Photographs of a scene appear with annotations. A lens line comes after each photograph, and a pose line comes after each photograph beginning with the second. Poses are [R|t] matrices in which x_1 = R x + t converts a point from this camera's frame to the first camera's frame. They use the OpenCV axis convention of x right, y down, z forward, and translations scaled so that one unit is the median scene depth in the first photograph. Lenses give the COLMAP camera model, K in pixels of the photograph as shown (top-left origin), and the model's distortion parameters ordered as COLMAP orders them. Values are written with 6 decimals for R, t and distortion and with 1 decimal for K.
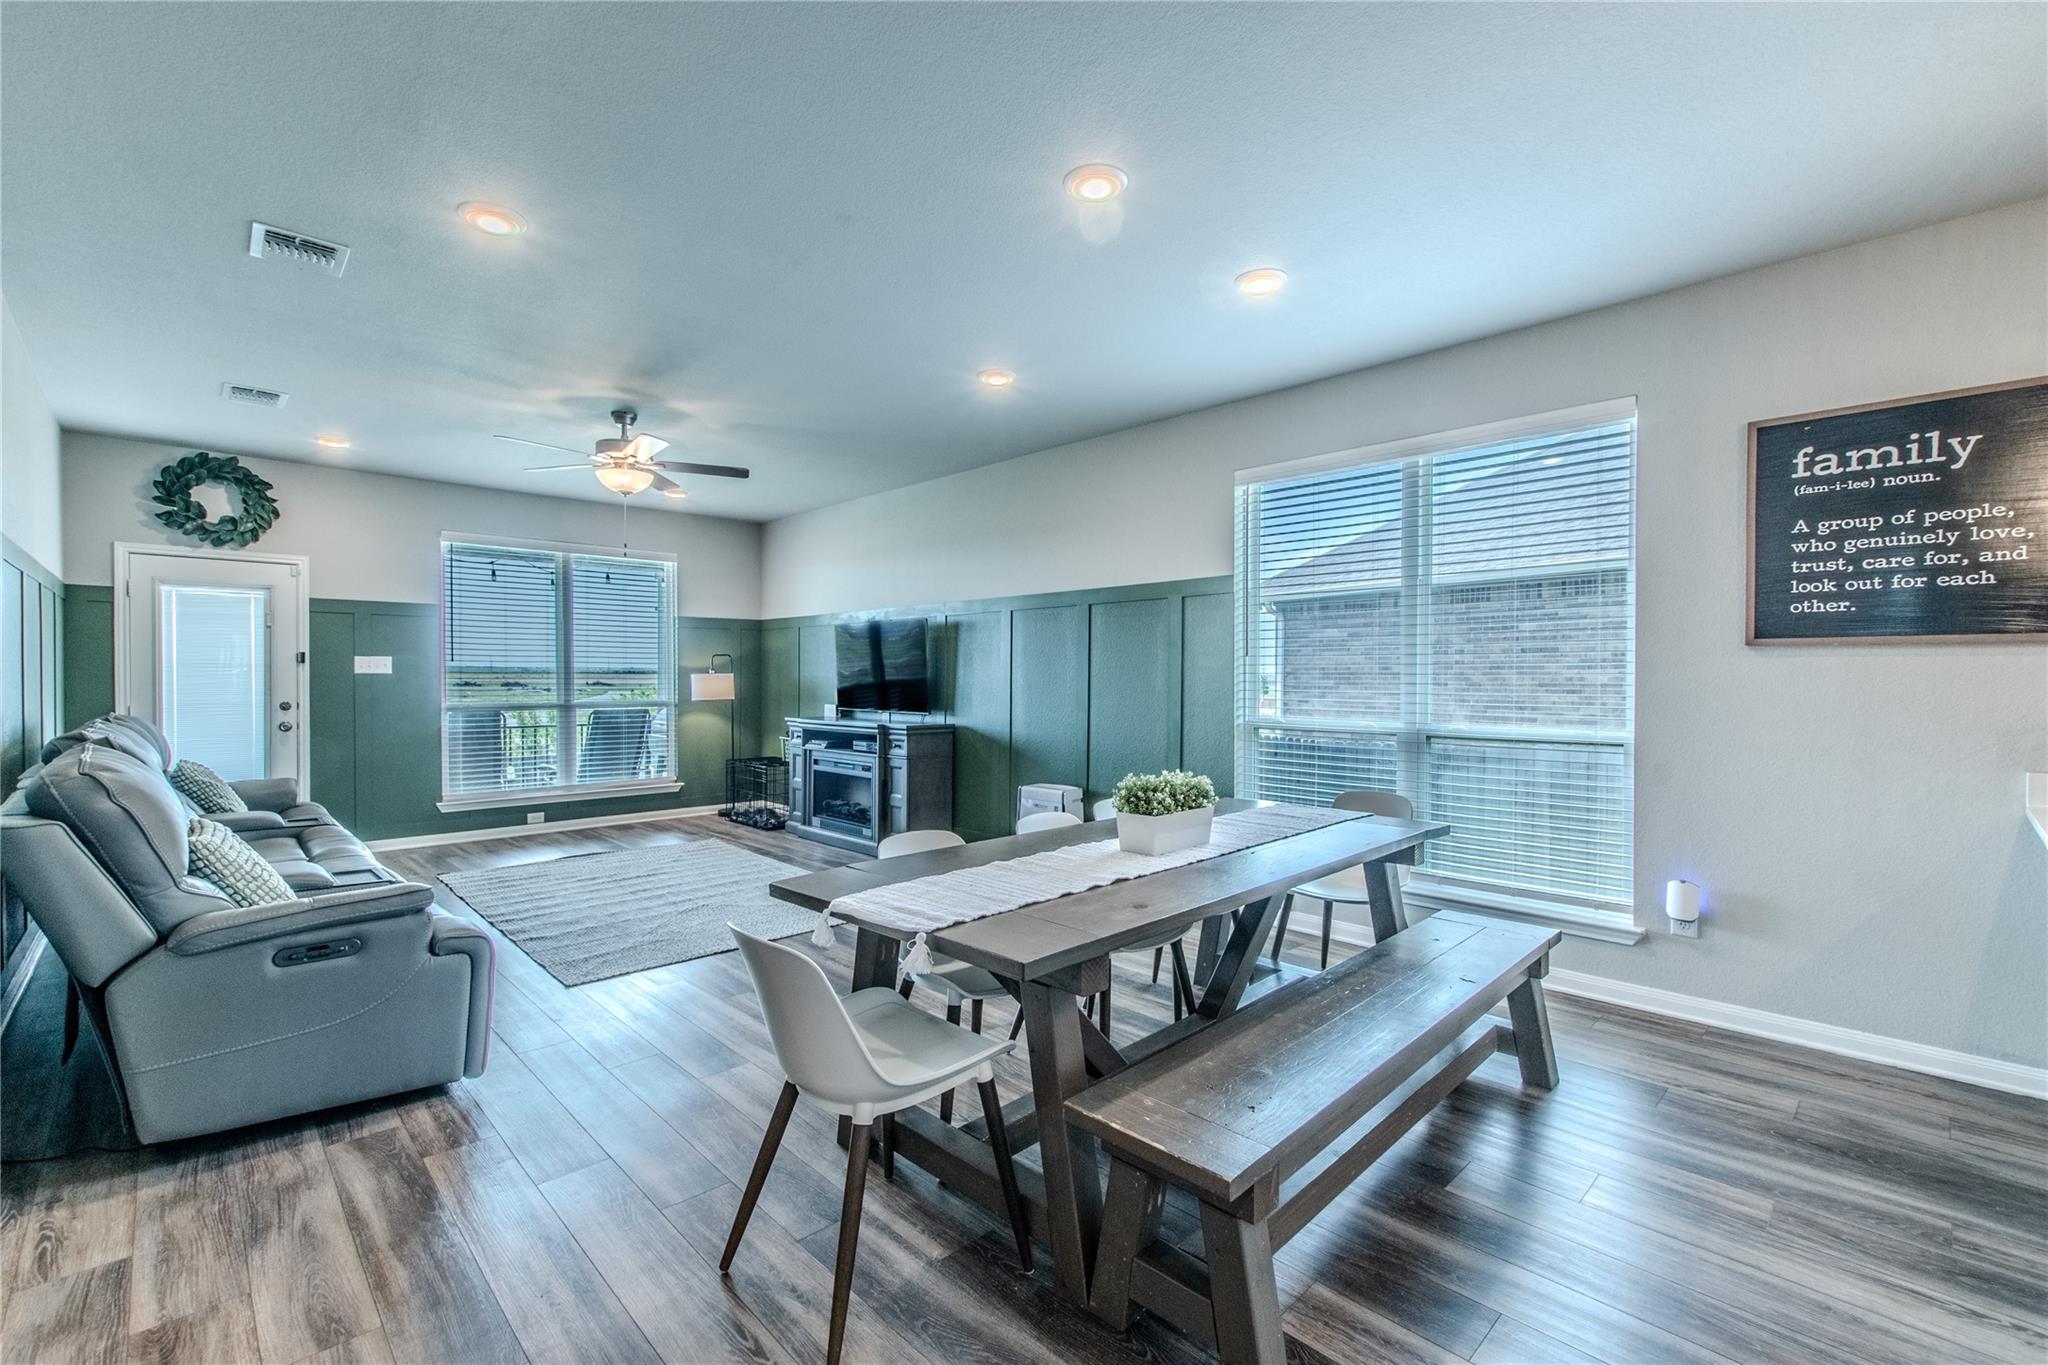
lens RADIAL K [[885.5, 0, 1017.1], [0, 885.5, 690.5], [0, 0, 1]] dist [-0.001274, 0.000043]
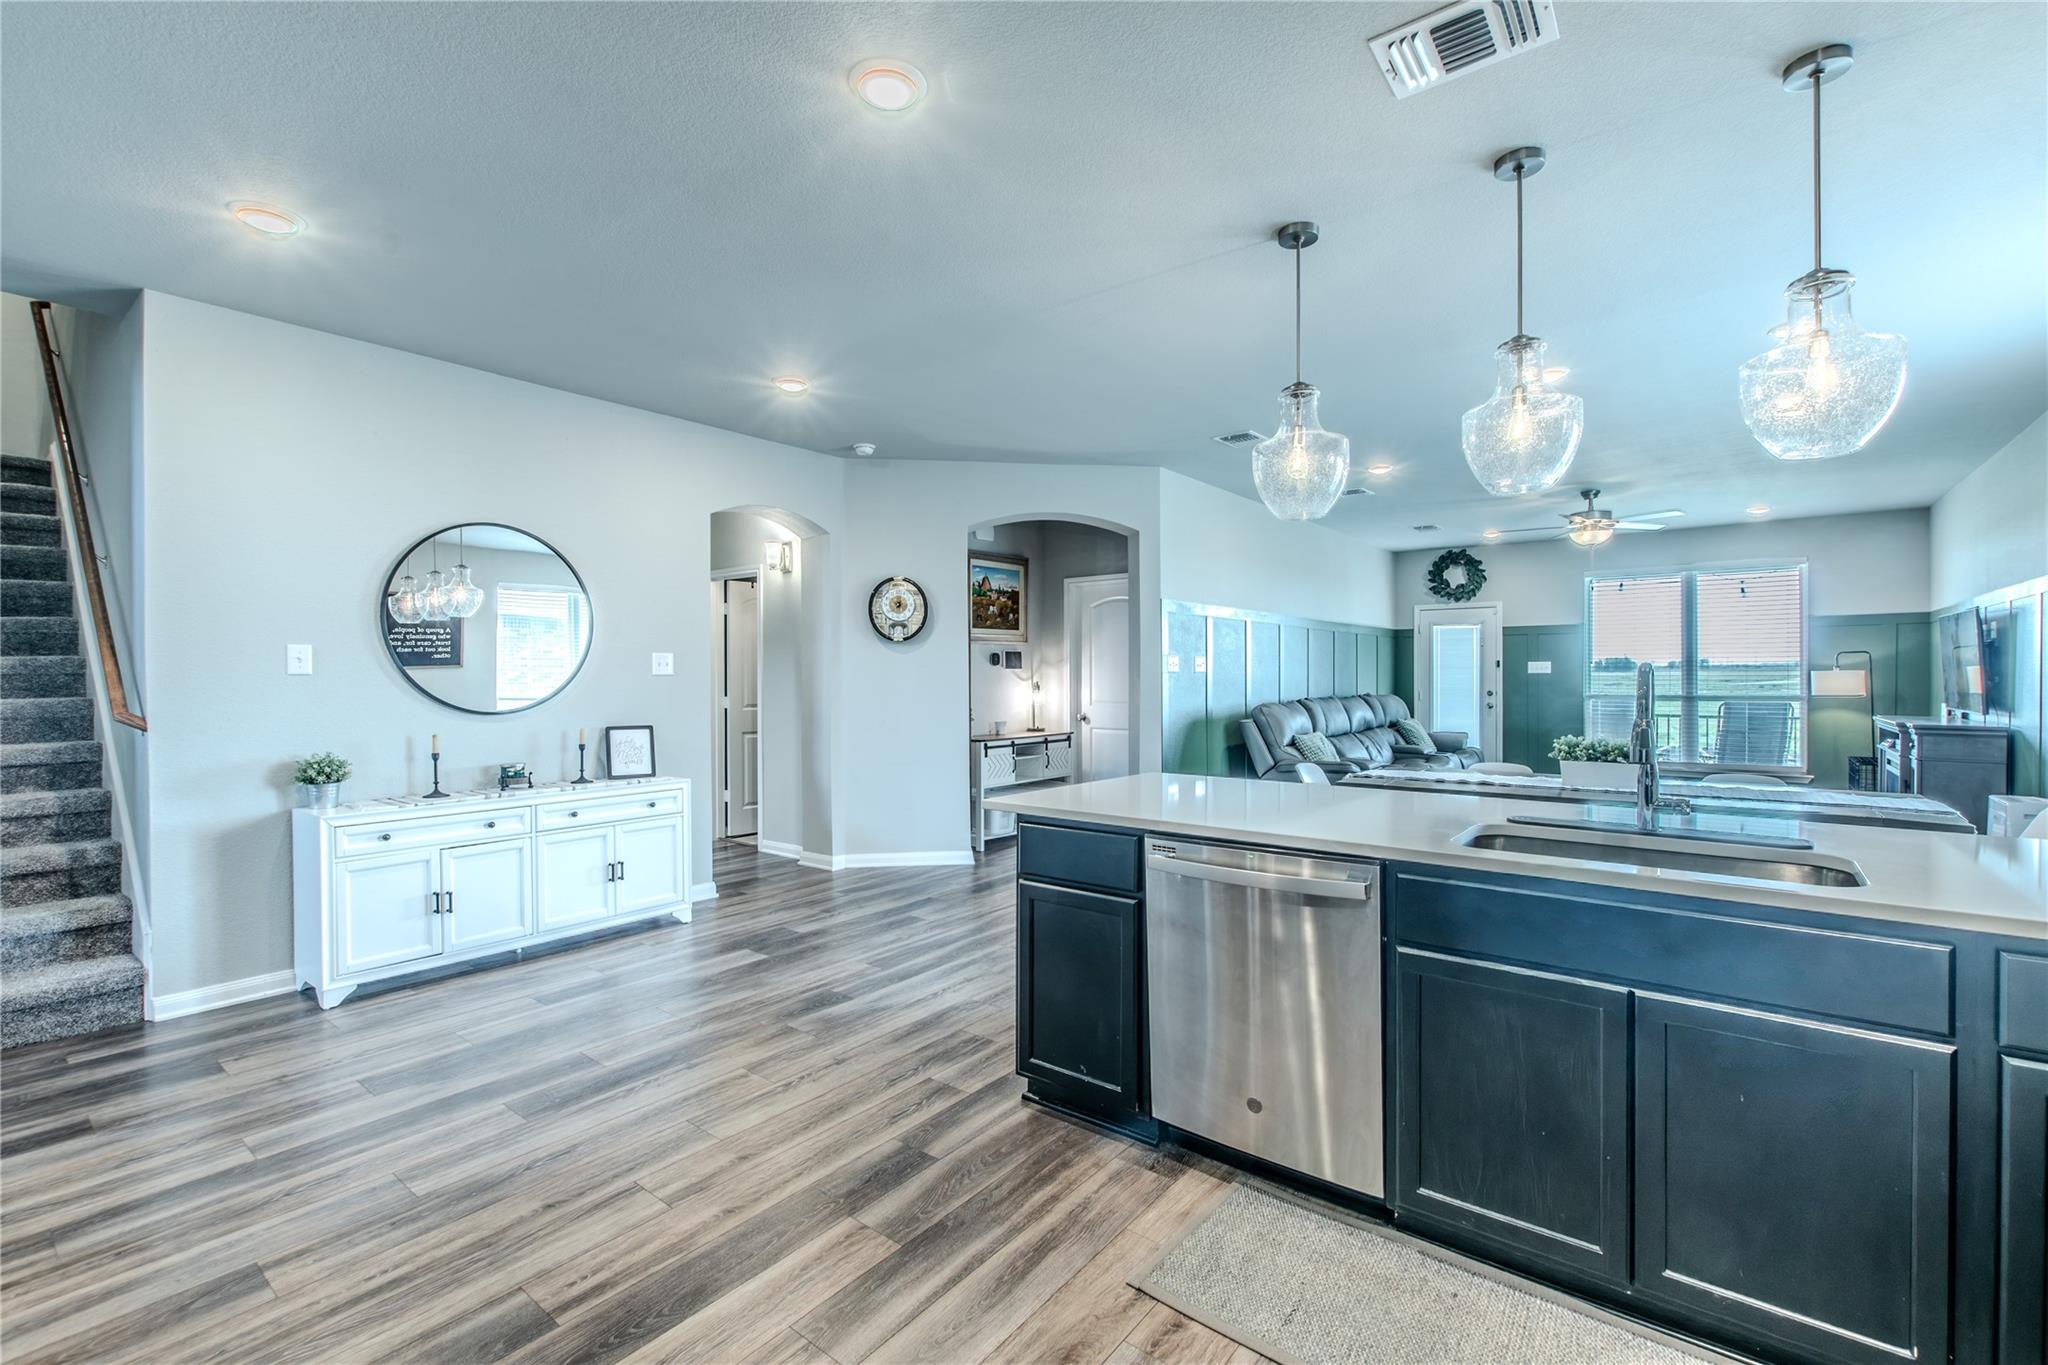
lens RADIAL K [[885.5, 0, 1023.3], [0, 885.5, 686.9], [0, 0, 1]] dist [-0.001274, 0.000043]
pose [[0.121798, 0.009040, -0.992514, 0.745693], [-0.011205, 0.999907, 0.007733, 0.003336], [0.992492, 0.010179, 0.121888, -0.073234]]
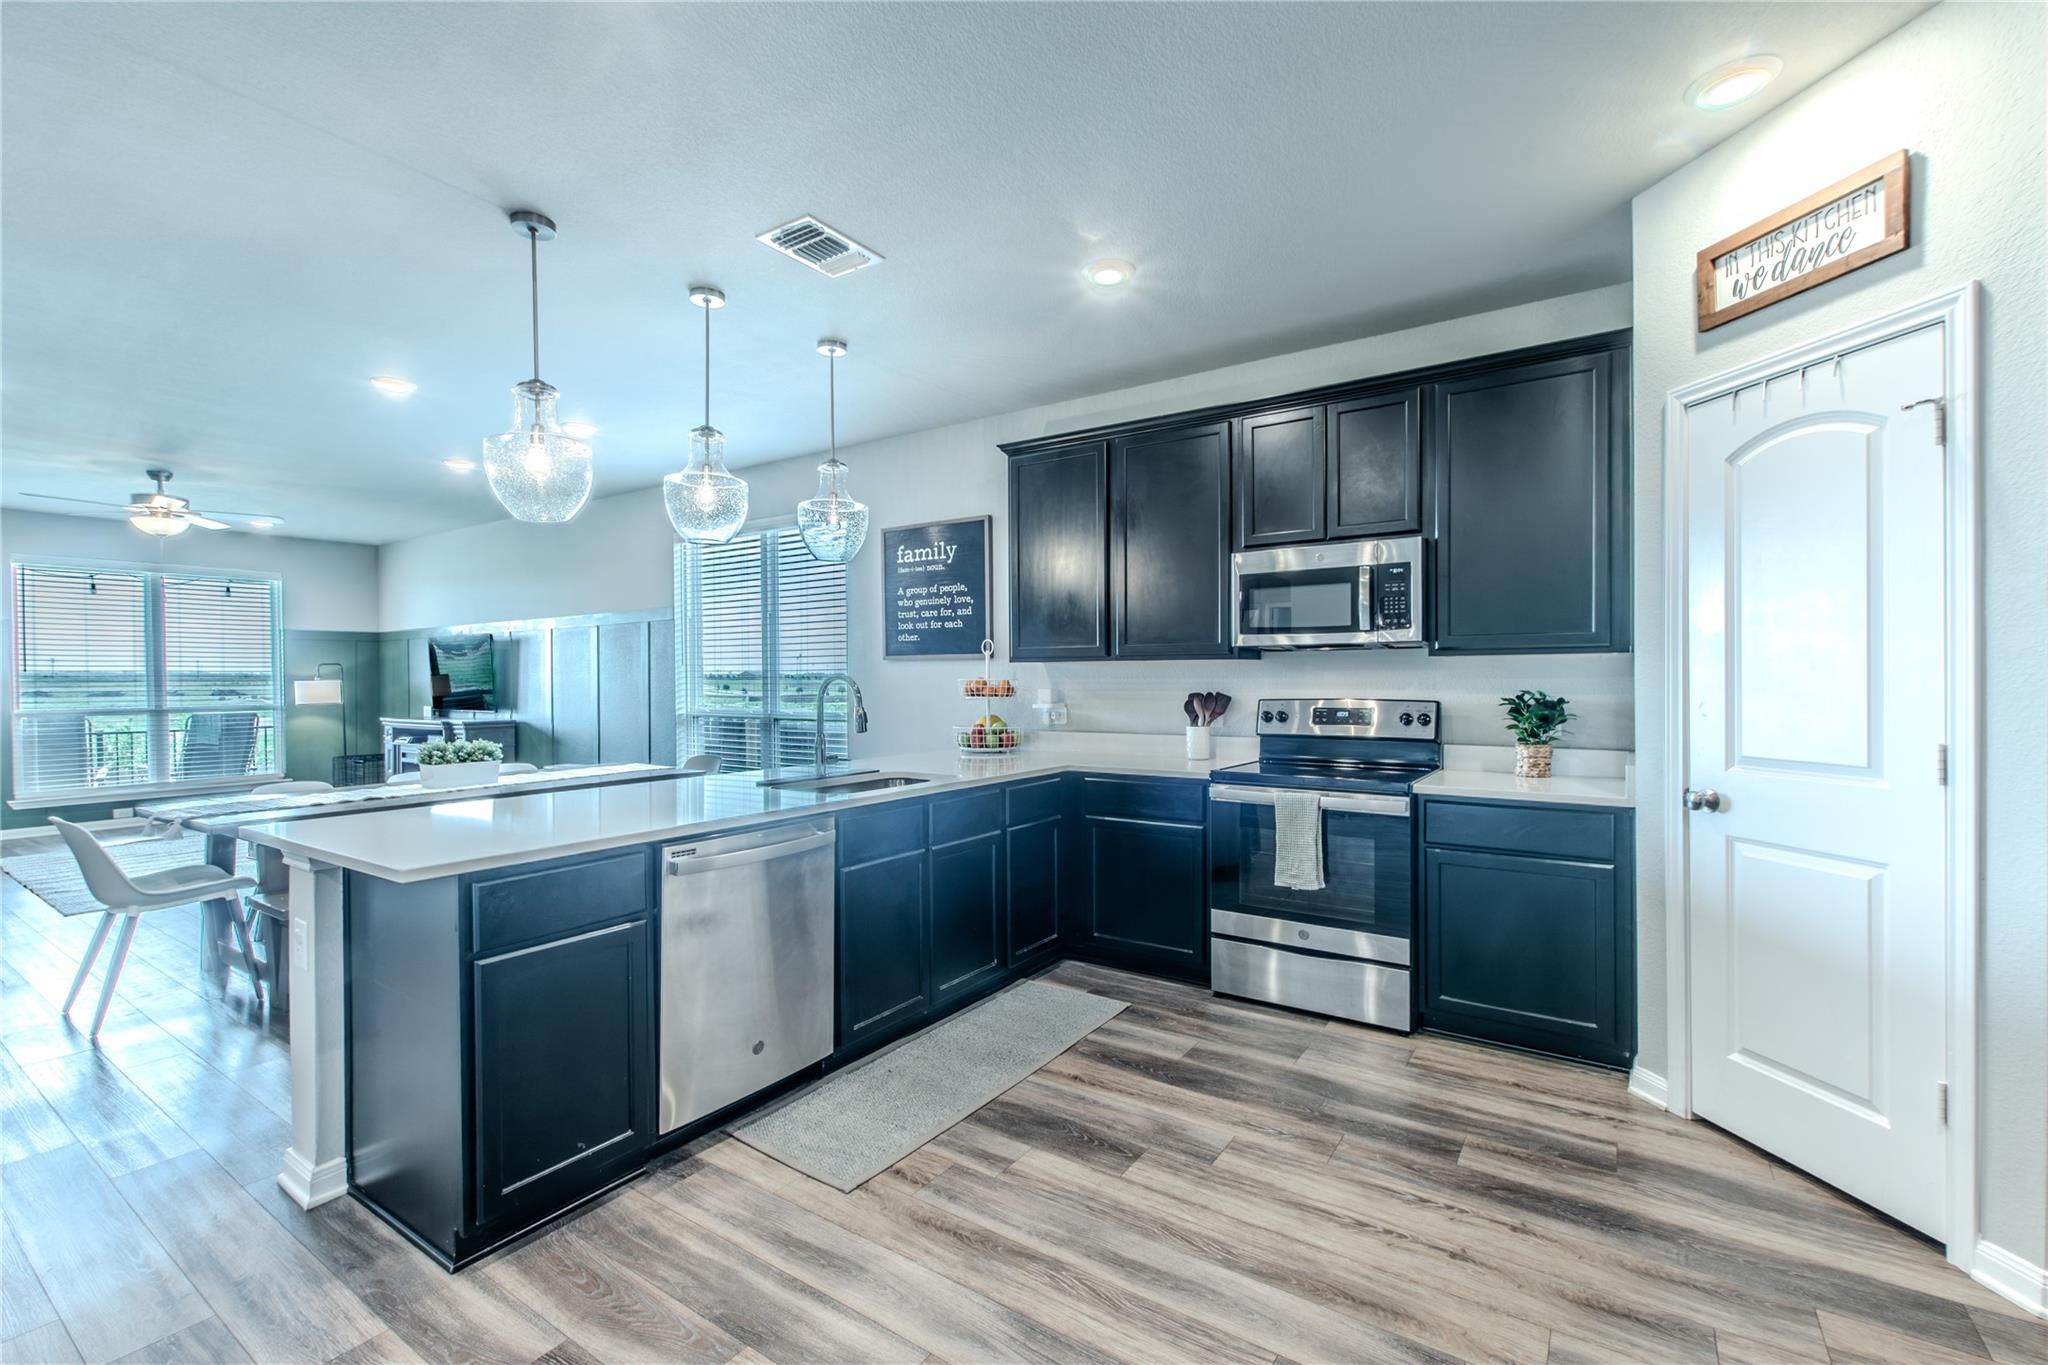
lens RADIAL K [[885.5, 0, 1040.6], [0, 885.5, 682.1], [0, 0, 1]] dist [-0.001274, 0.000043]
pose [[0.976731, -0.009577, 0.214256, 0.421216], [0.011945, 0.999881, -0.009759, 0.006614], [-0.214137, 0.012091, 0.976729, -0.401417]]
